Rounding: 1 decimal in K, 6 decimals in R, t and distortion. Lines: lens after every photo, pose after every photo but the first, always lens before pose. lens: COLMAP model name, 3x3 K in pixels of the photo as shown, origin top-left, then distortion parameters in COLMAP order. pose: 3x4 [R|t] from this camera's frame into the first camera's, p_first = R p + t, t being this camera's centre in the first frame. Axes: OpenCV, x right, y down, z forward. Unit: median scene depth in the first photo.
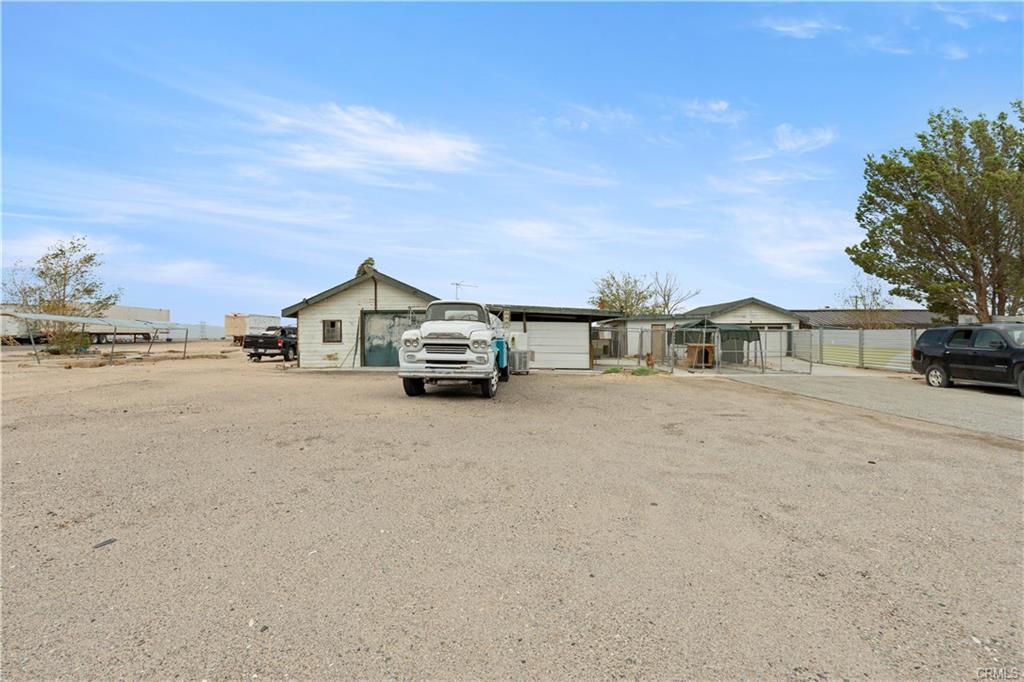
lens RADIAL K [[456.2, 0, 519.5], [0, 456.2, 342.8], [0, 0, 1]] dist [-0.005483, -0.000035]
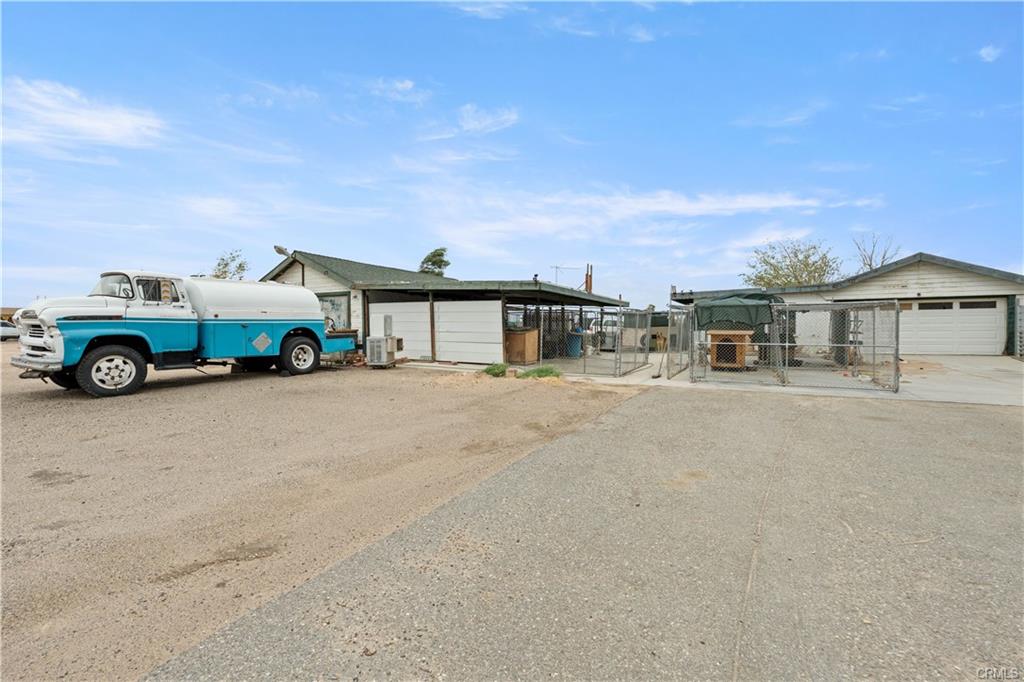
lens RADIAL K [[456.2, 0, 520.5], [0, 456.2, 348.5], [0, 0, 1]] dist [-0.005483, -0.000035]
pose [[0.999873, 0.014384, 0.006852, 0.694857], [-0.014342, 0.999879, -0.006088, 0.059656], [-0.006939, 0.005989, 0.999958, 0.003293]]
